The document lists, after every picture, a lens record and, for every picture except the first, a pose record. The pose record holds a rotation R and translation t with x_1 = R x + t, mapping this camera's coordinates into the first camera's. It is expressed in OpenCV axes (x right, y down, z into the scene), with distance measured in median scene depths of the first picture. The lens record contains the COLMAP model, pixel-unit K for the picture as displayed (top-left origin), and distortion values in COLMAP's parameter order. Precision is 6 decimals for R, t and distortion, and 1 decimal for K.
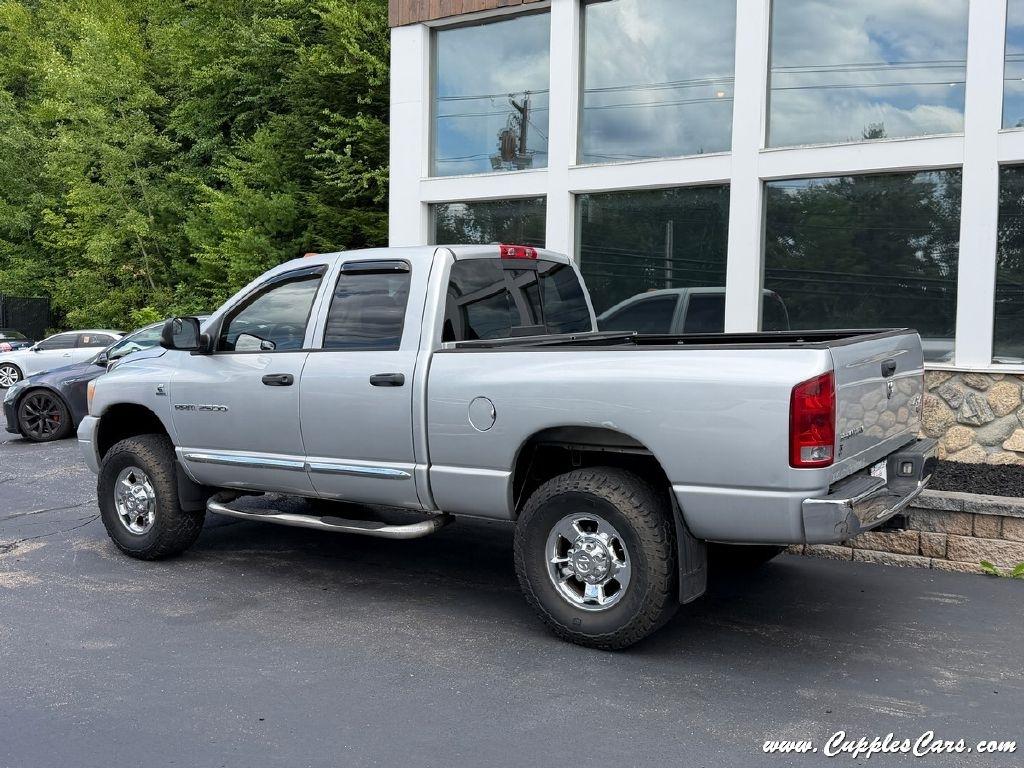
lens RADIAL K [[965.1, 0, 512.2], [0, 965.1, 367.7], [0, 0, 1]] dist [0.181817, -0.004831]
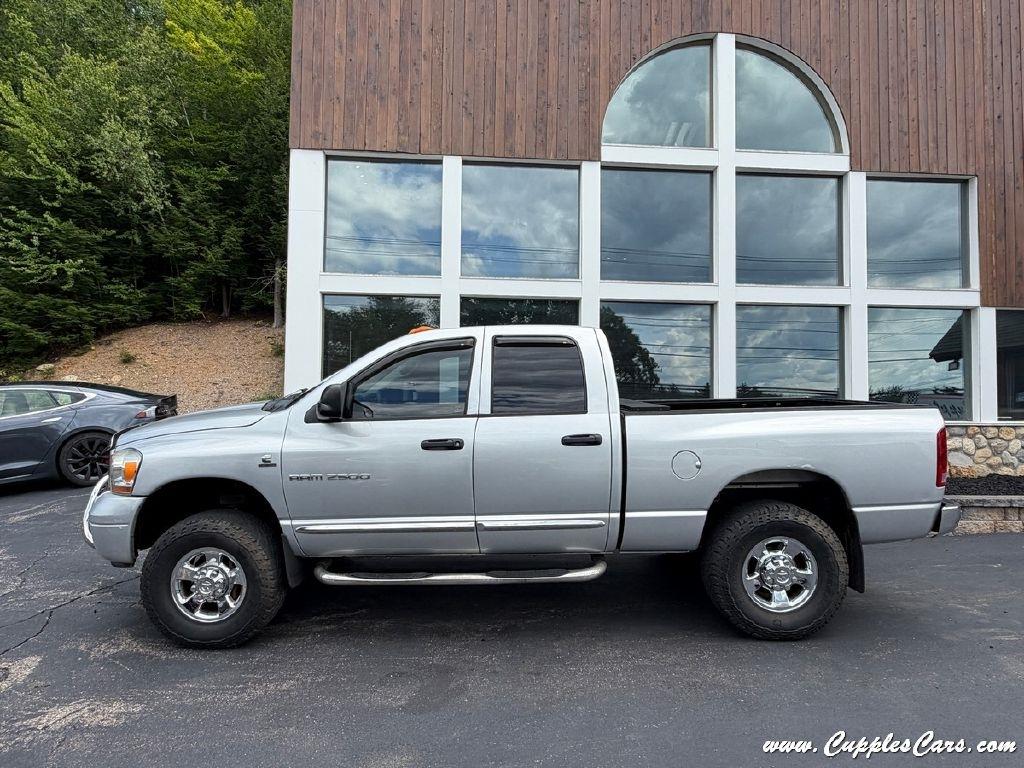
lens RADIAL K [[640.9, 0, 496.3], [0, 640.9, 367.5], [0, 0, 1]] dist [0.007398, -0.016436]
pose [[0.814323, 0.030940, 0.579587, -0.547413], [0.024931, 0.995792, -0.088186, -0.006975], [-0.579877, 0.086262, 0.810125, 0.375744]]
